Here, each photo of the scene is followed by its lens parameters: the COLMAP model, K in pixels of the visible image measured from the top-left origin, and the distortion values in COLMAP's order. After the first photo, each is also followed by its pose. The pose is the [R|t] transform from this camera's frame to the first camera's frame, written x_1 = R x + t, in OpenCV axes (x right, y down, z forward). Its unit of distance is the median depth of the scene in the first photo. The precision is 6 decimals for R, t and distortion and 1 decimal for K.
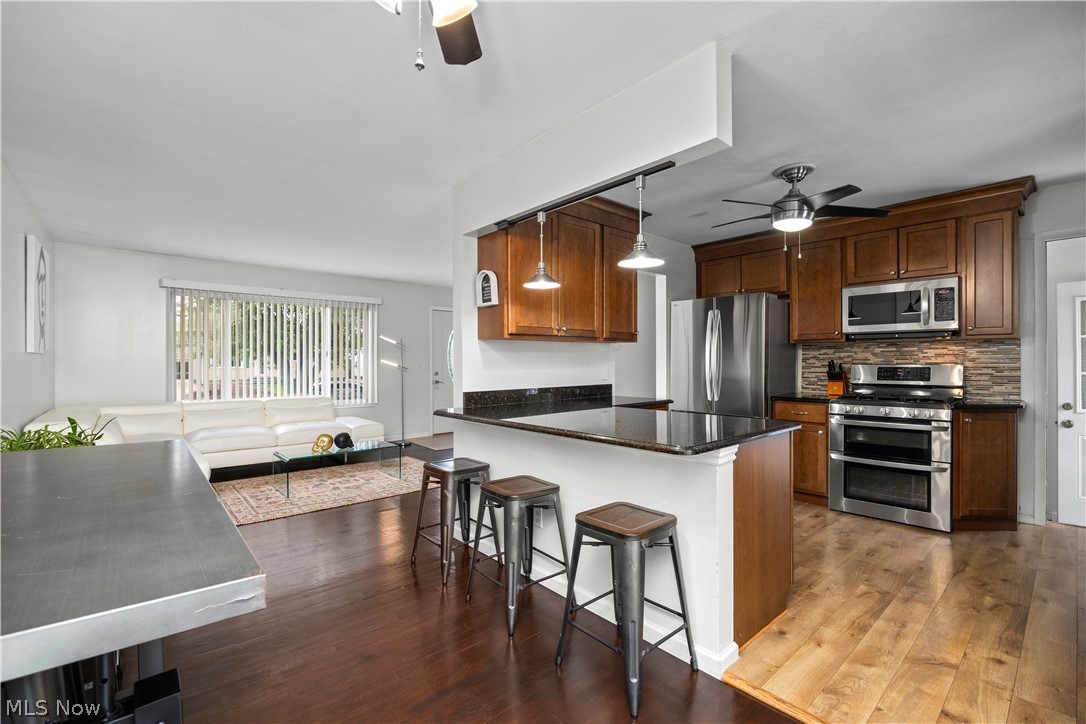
lens RADIAL K [[476.6, 0, 540.4], [0, 476.6, 363.9], [0, 0, 1]] dist [-0.019264, -0.000097]
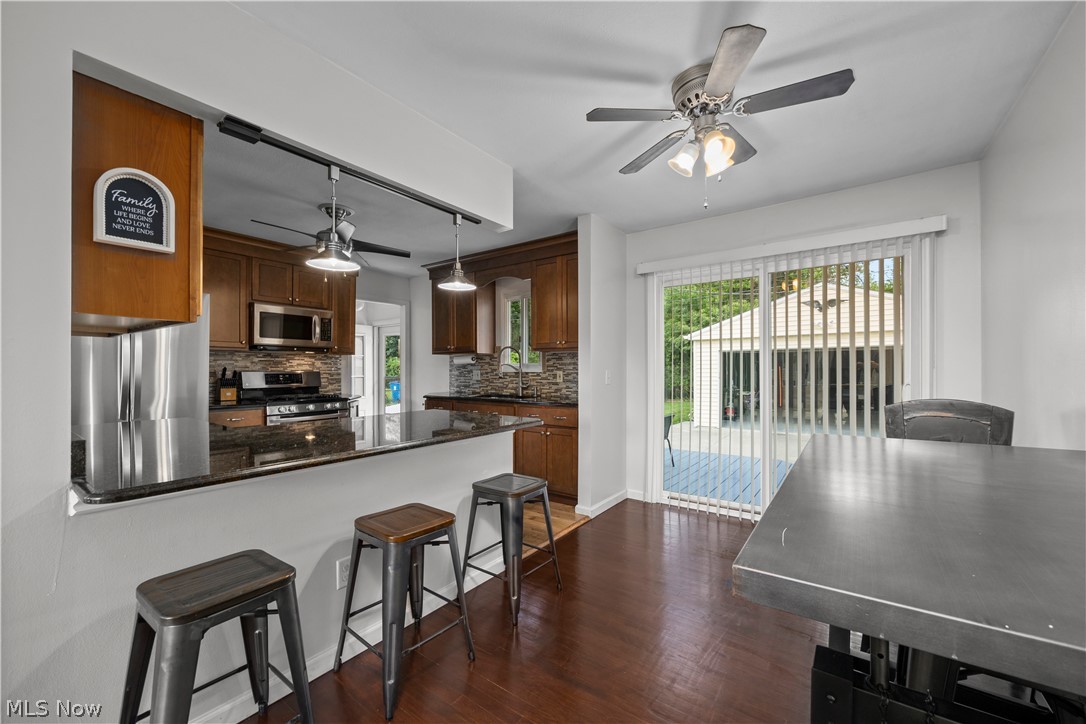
lens RADIAL K [[425.4, 0, 540.7], [0, 425.4, 368.5], [0, 0, 1]] dist [-0.000904, -0.000010]
pose [[-0.210577, 0.005581, 0.977561, -0.519605], [0.003522, 0.999982, -0.004950, 0.001579], [-0.977571, 0.002401, -0.210593, 0.598185]]
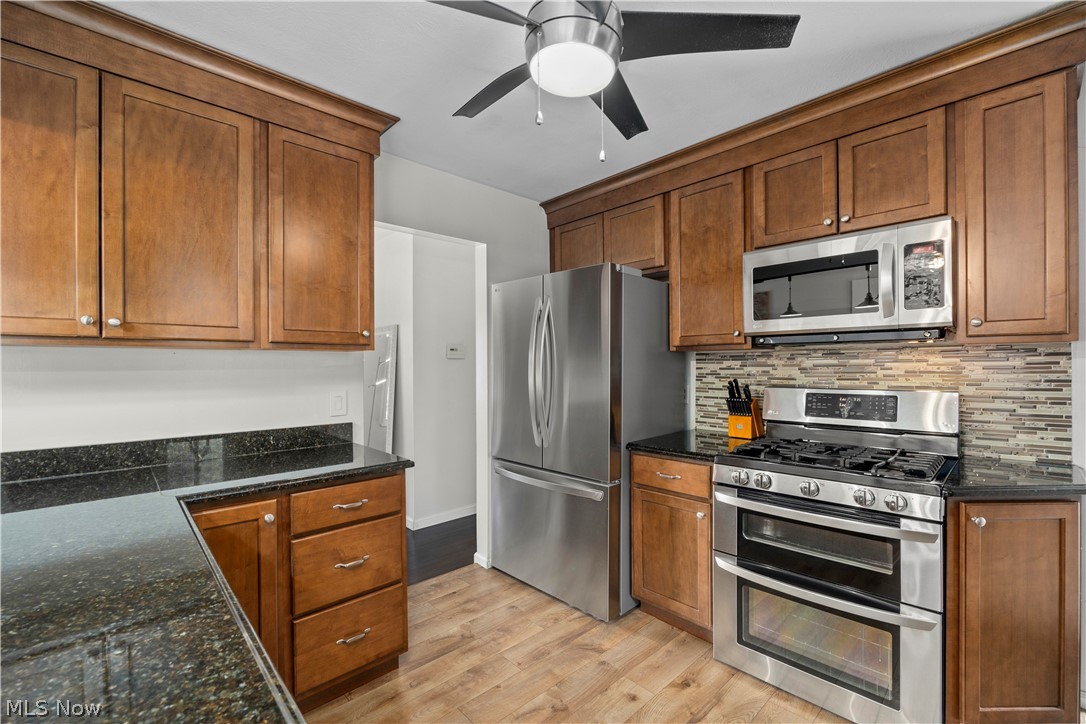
lens RADIAL K [[464.5, 0, 542.1], [0, 464.5, 365.6], [0, 0, 1]] dist [-0.011735, -0.000290]
pose [[0.999310, -0.001592, 0.037099, 0.407907], [0.001834, 0.999977, -0.006484, -0.025366], [-0.037088, 0.006548, 0.999291, 0.492711]]
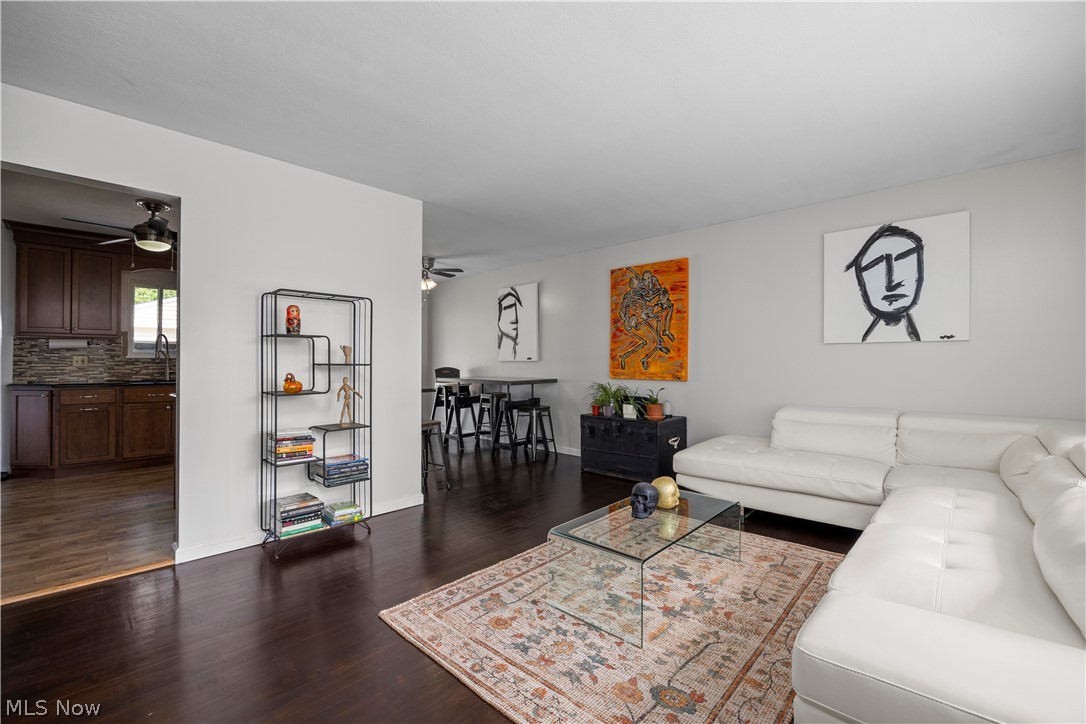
lens RADIAL K [[462.2, 0, 536.9], [0, 462.2, 361.8], [0, 0, 1]] dist [-0.014285, 0.000114]
pose [[-0.996520, 0.000028, -0.083351, -0.331222], [-0.000094, 0.999999, 0.001459, 0.014438], [0.083351, 0.001462, -0.996519, 1.931014]]
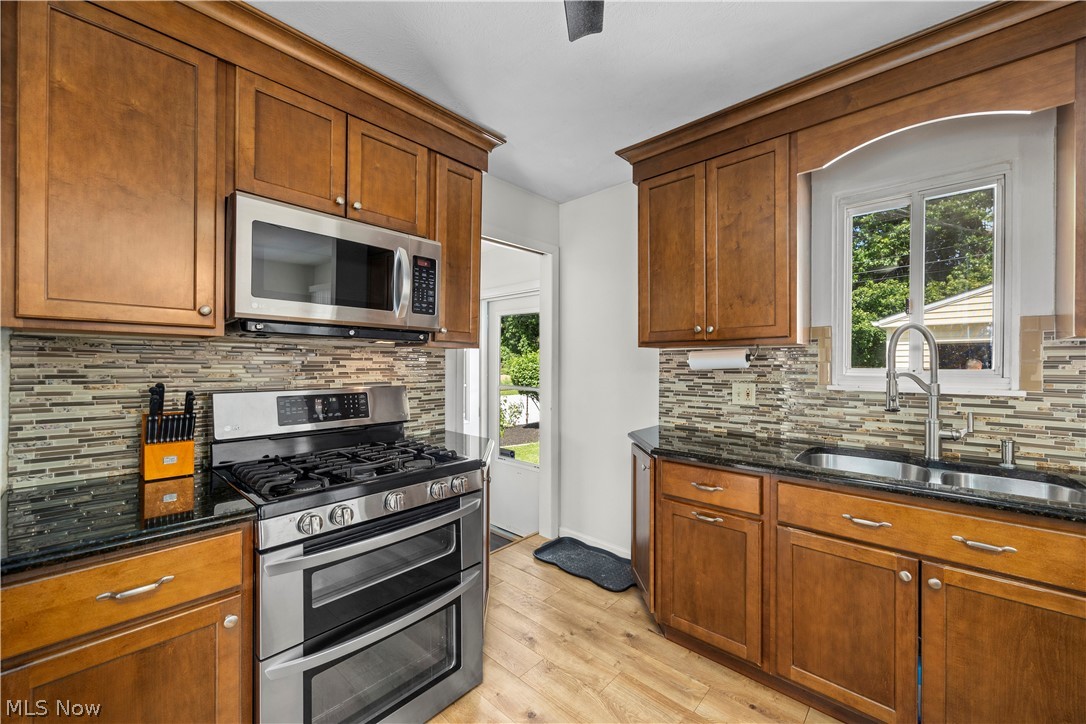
lens RADIAL K [[423.4, 0, 543.8], [0, 423.4, 365.1], [0, 0, 1]] dist [-0.001398, 0.000022]
pose [[-0.109576, 0.002668, 0.993975, 0.303828], [0.000404, 0.999996, -0.002639, -0.024685], [-0.993978, 0.000112, -0.109577, 0.860752]]
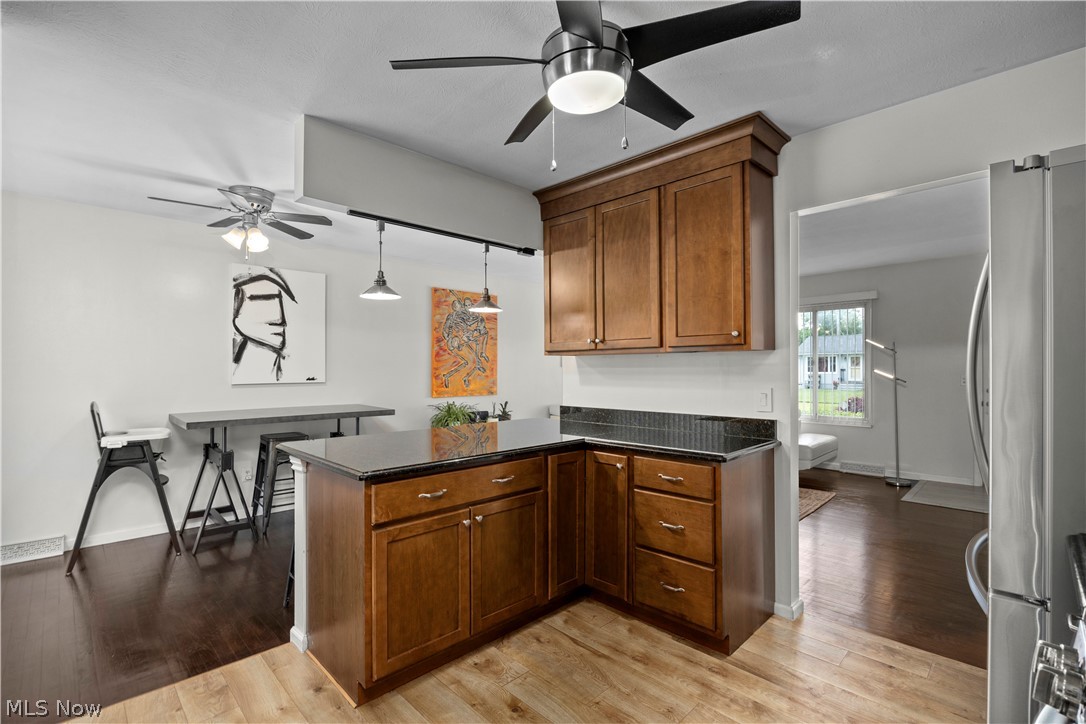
lens RADIAL K [[495.2, 0, 543.0], [0, 495.2, 362.0], [0, 0, 1]] dist [-0.013263, 0.000018]
pose [[0.058905, -0.010245, -0.998211, 0.837342], [-0.000269, 0.999947, -0.010278, -0.025191], [0.998264, 0.000874, 0.058899, 0.776303]]
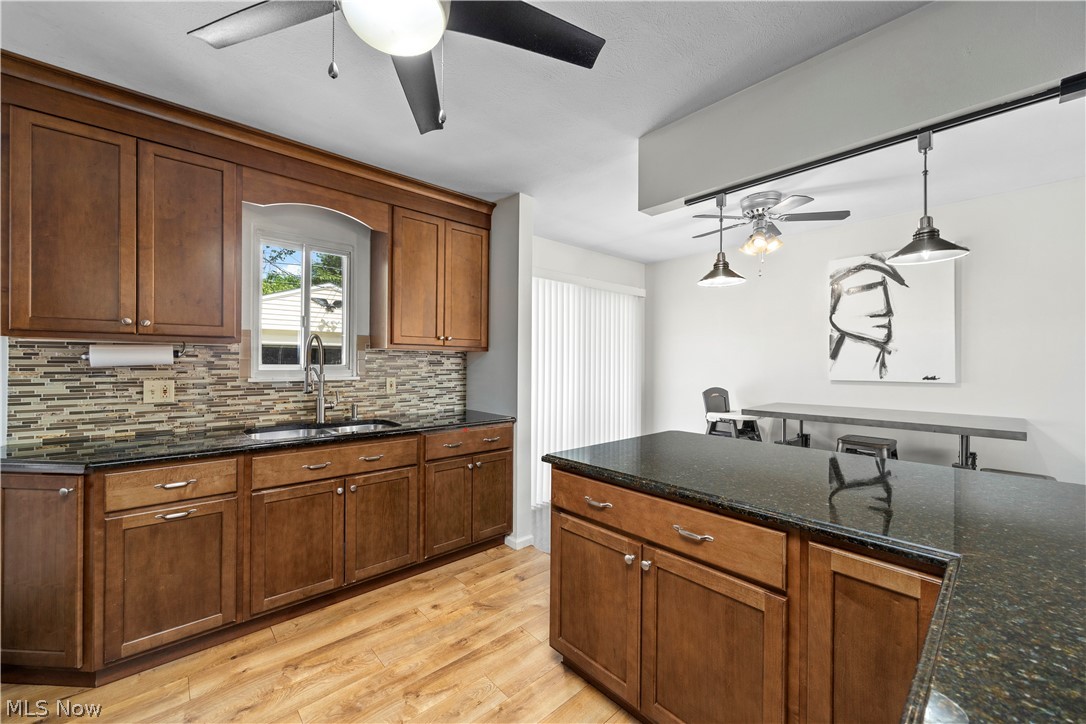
lens RADIAL K [[423.4, 0, 543.8], [0, 423.4, 365.1], [0, 0, 1]] dist [-0.001398, 0.000022]
pose [[-0.999810, -0.001397, -0.019439, 0.353609], [-0.001528, 0.999977, 0.006680, -0.026064], [0.019429, 0.006708, -0.999789, 1.104380]]
